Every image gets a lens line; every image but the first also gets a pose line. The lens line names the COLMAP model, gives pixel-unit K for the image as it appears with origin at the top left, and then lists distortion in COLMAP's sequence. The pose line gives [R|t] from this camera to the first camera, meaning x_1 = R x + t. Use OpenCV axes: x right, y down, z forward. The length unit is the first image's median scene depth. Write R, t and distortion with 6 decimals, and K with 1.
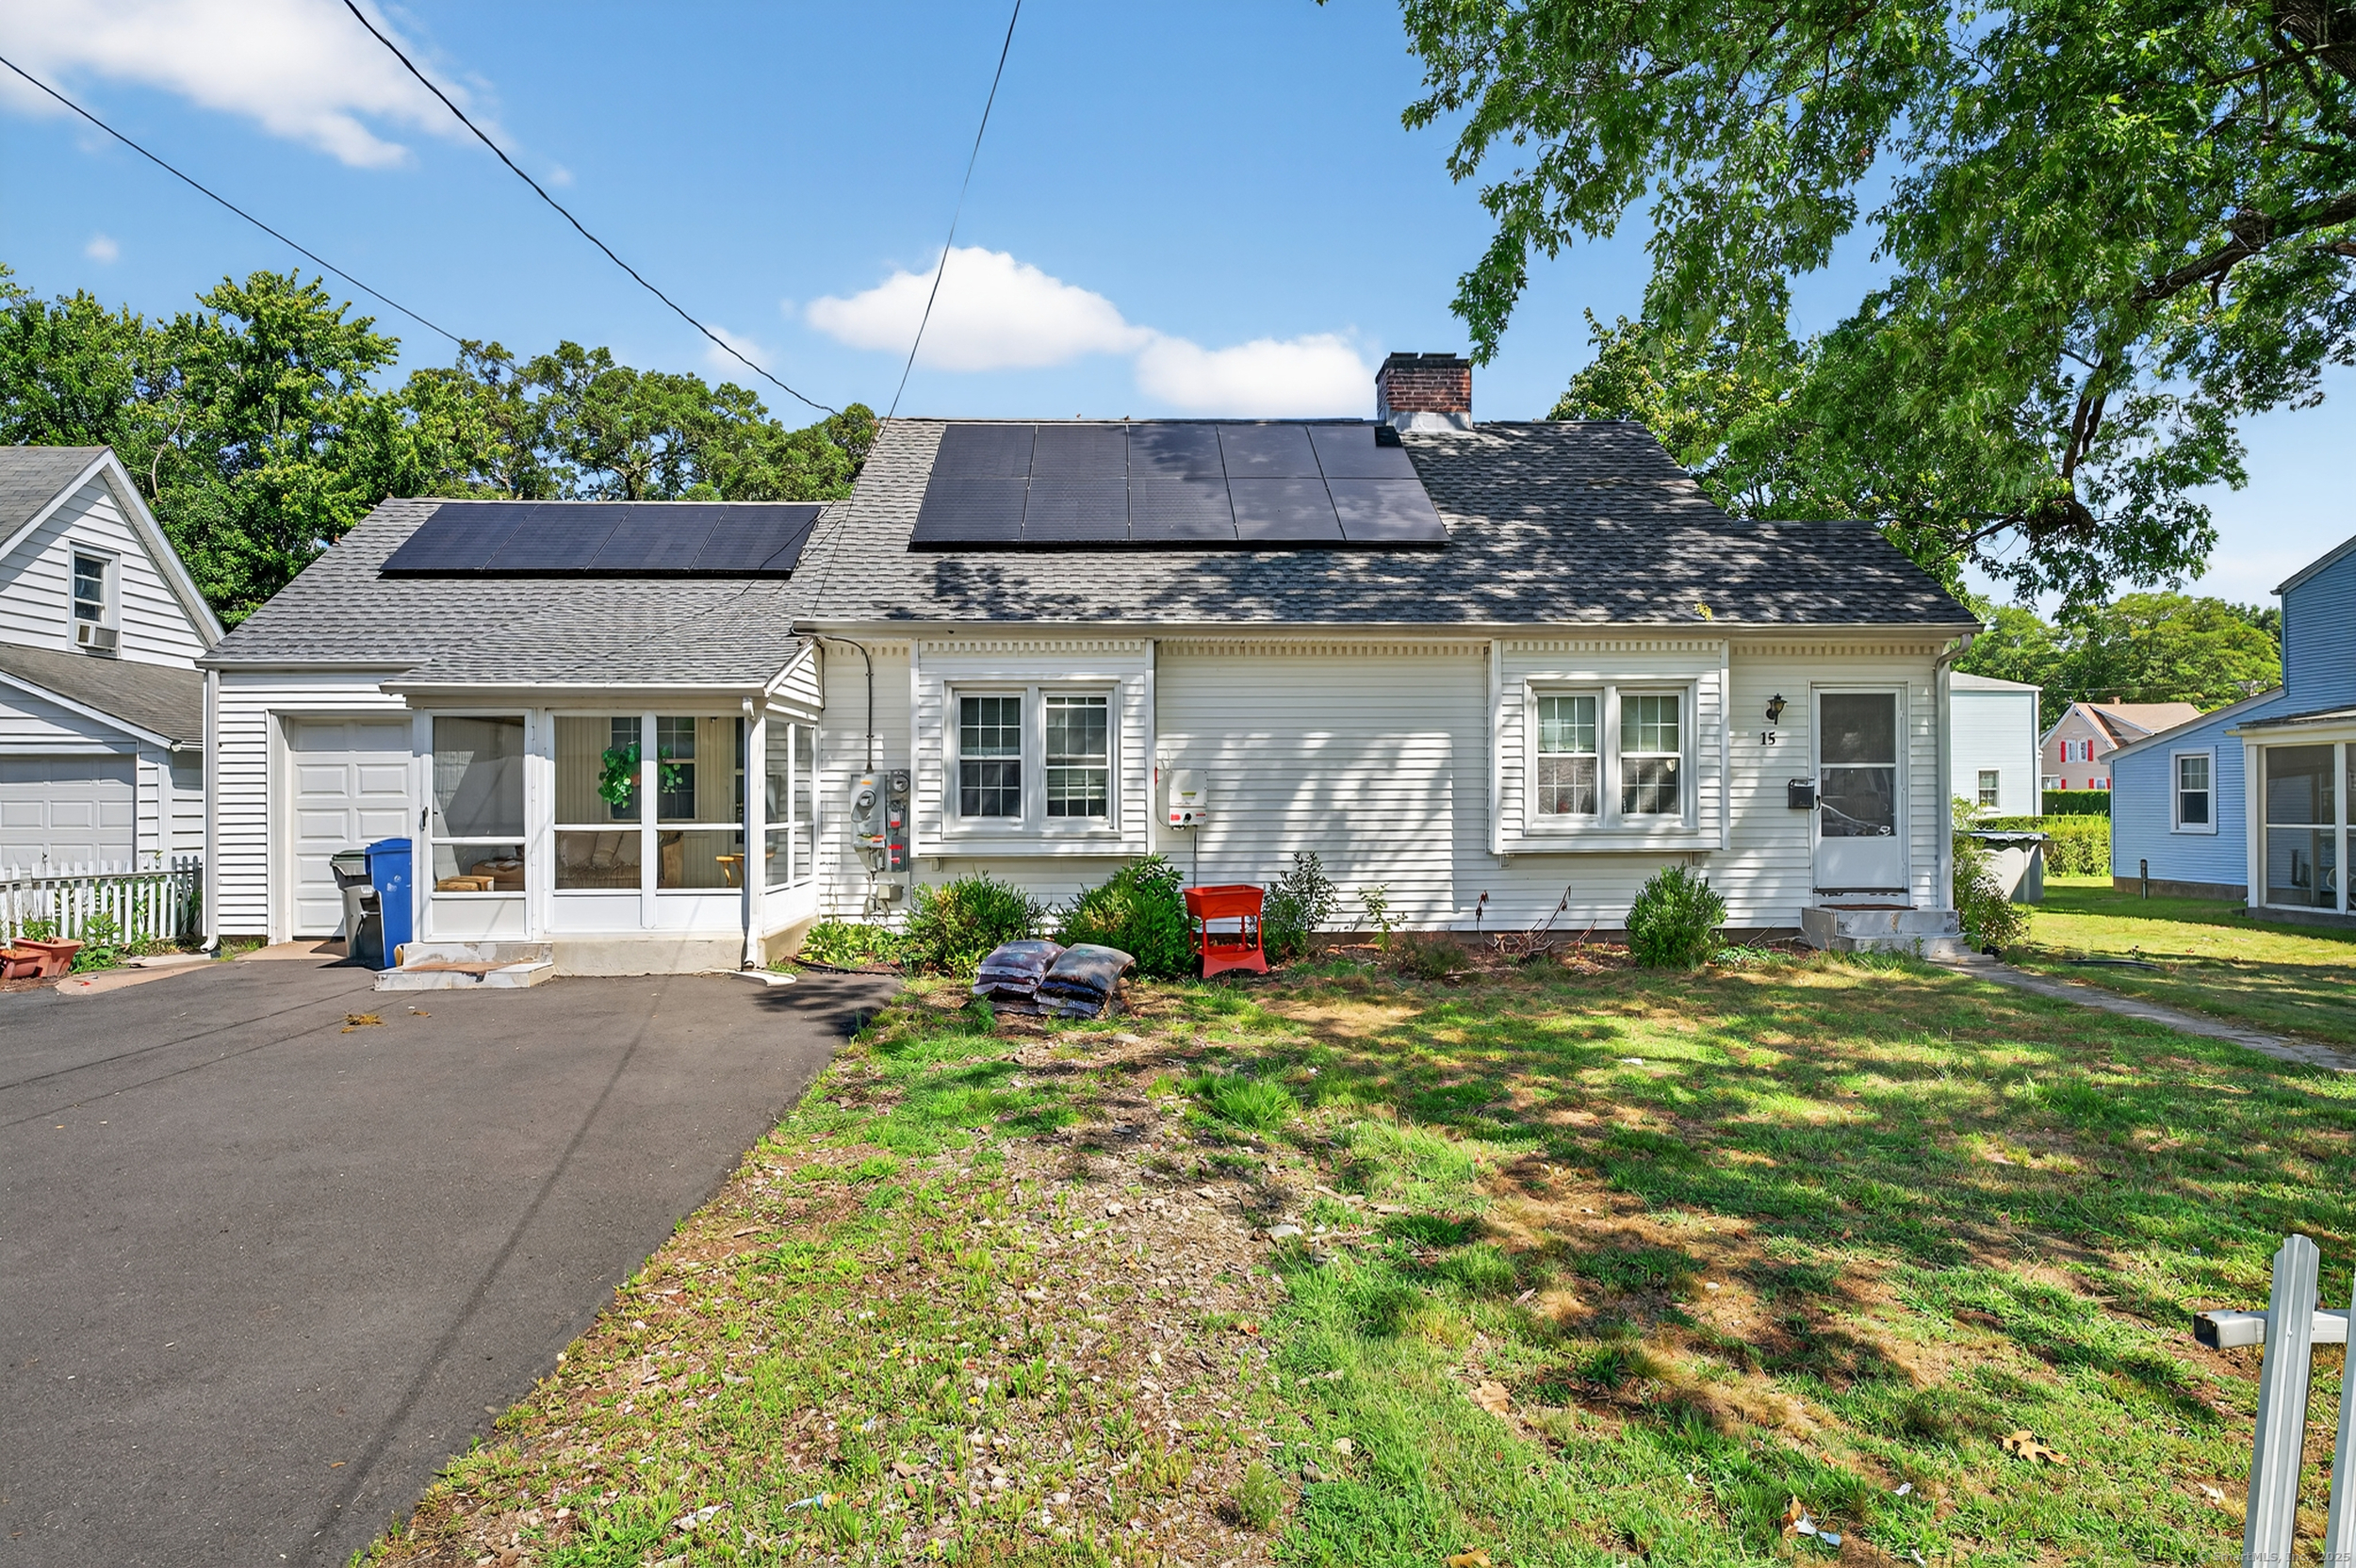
lens RADIAL K [[1214.3, 0, 1178.3], [0, 1214.3, 787.6], [0, 0, 1]] dist [-0.002194, -0.000847]
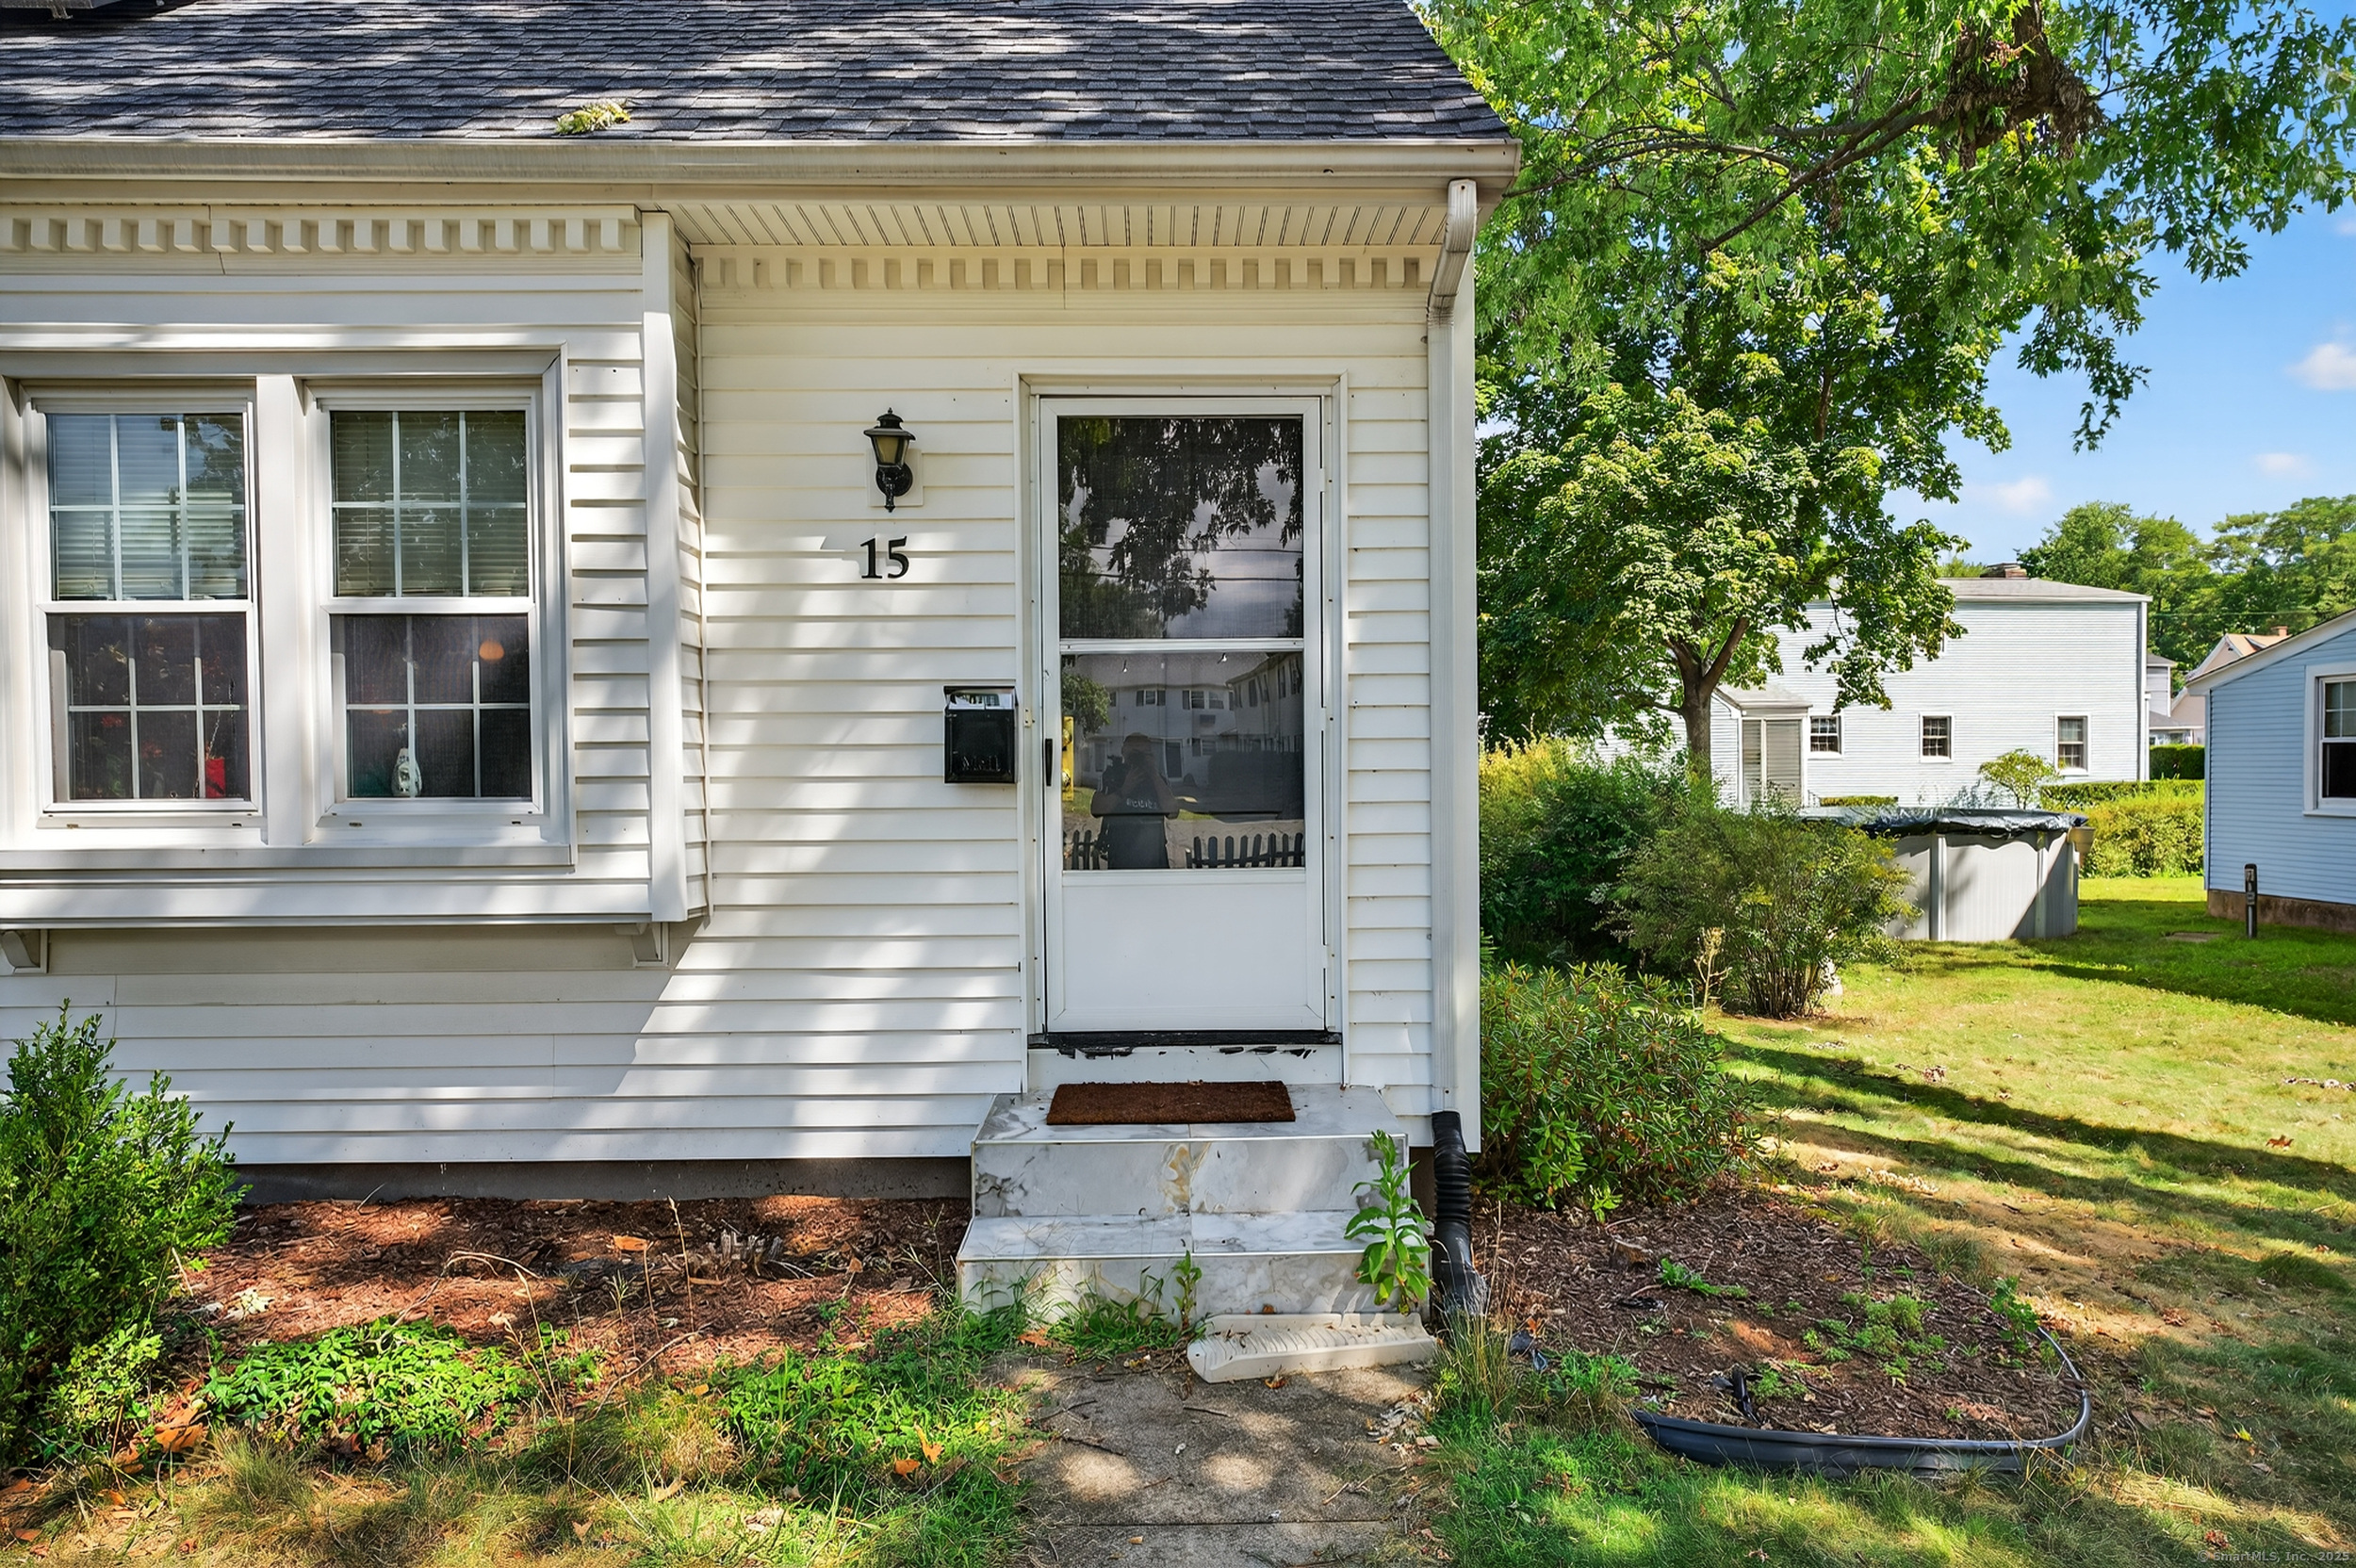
lens RADIAL K [[1392.9, 0, 1179.7], [0, 1392.9, 785.7], [0, 0, 1]] dist [-0.007855, 0.001404]
pose [[0.999822, -0.000303, -0.018862, 0.581652], [0.000855, 0.999572, 0.029251, 0.008140], [0.018845, -0.029261, 0.999394, 0.653432]]
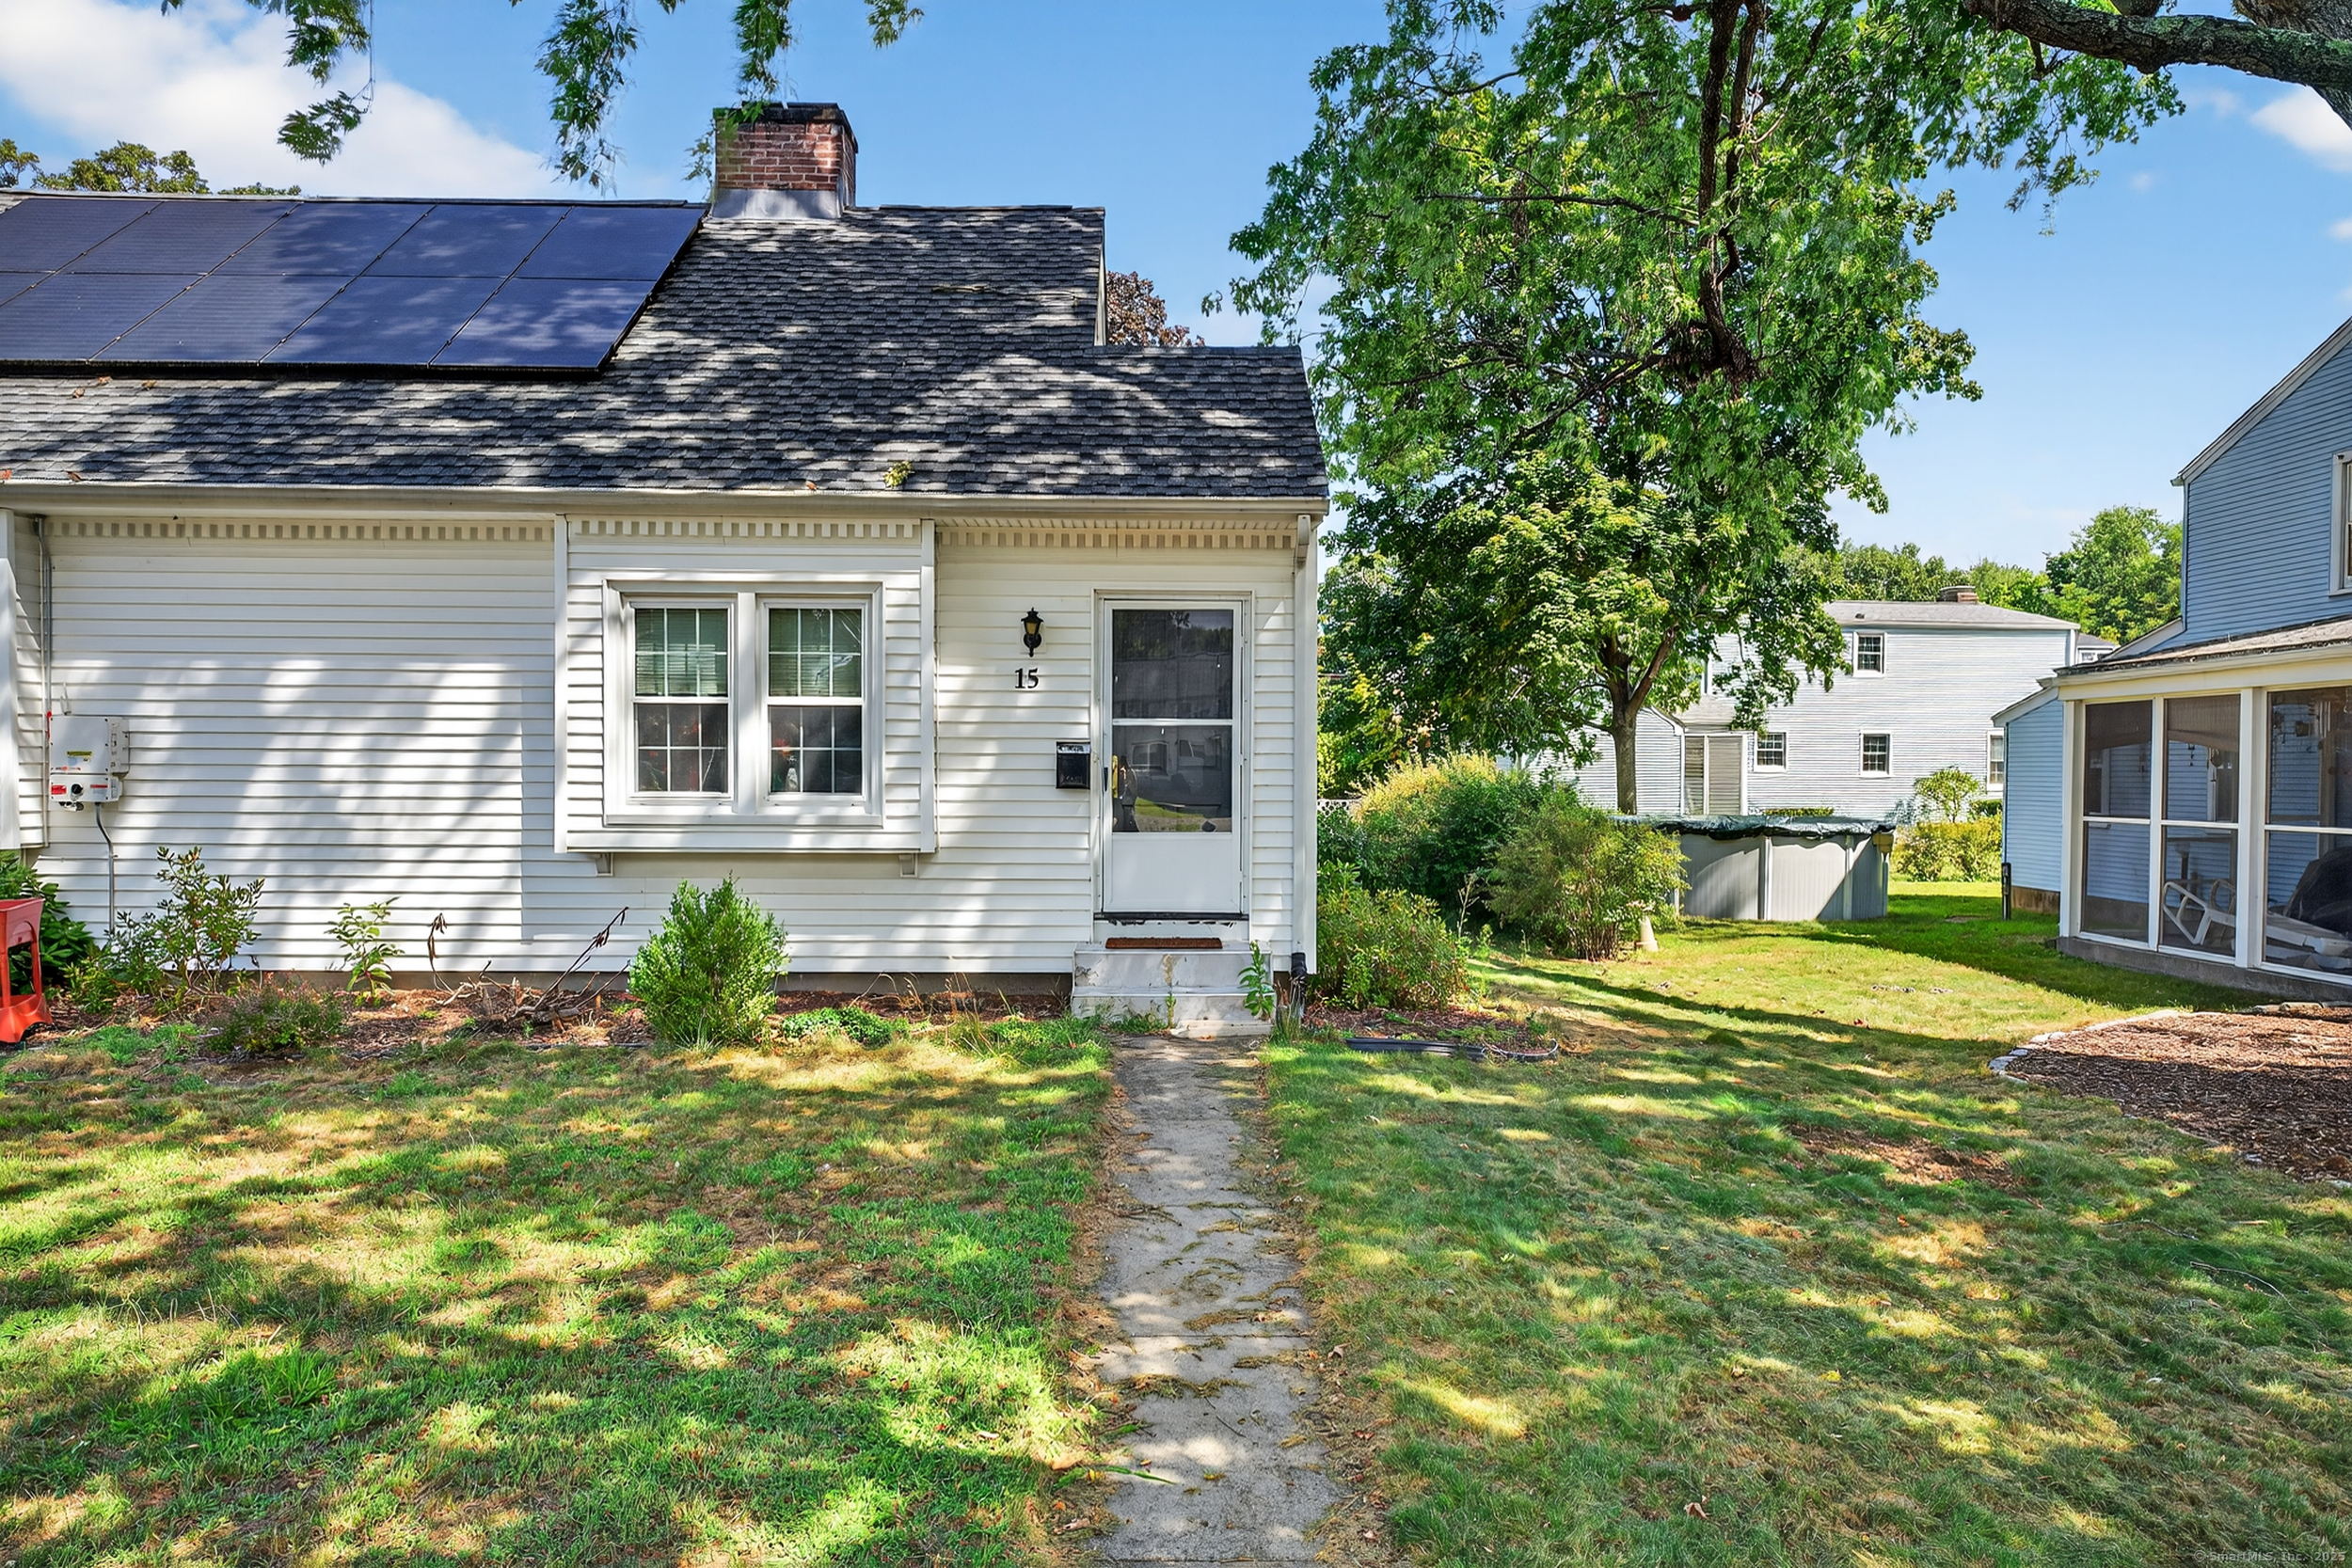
lens RADIAL K [[1526.2, 0, 1177.0], [0, 1526.2, 779.8], [0, 0, 1]] dist [-0.000888, -0.002105]
pose [[0.999881, 0.012017, -0.009690, 0.586424], [-0.011797, 0.999678, 0.022444, -0.005783], [0.009956, -0.022327, 0.999701, 0.197614]]
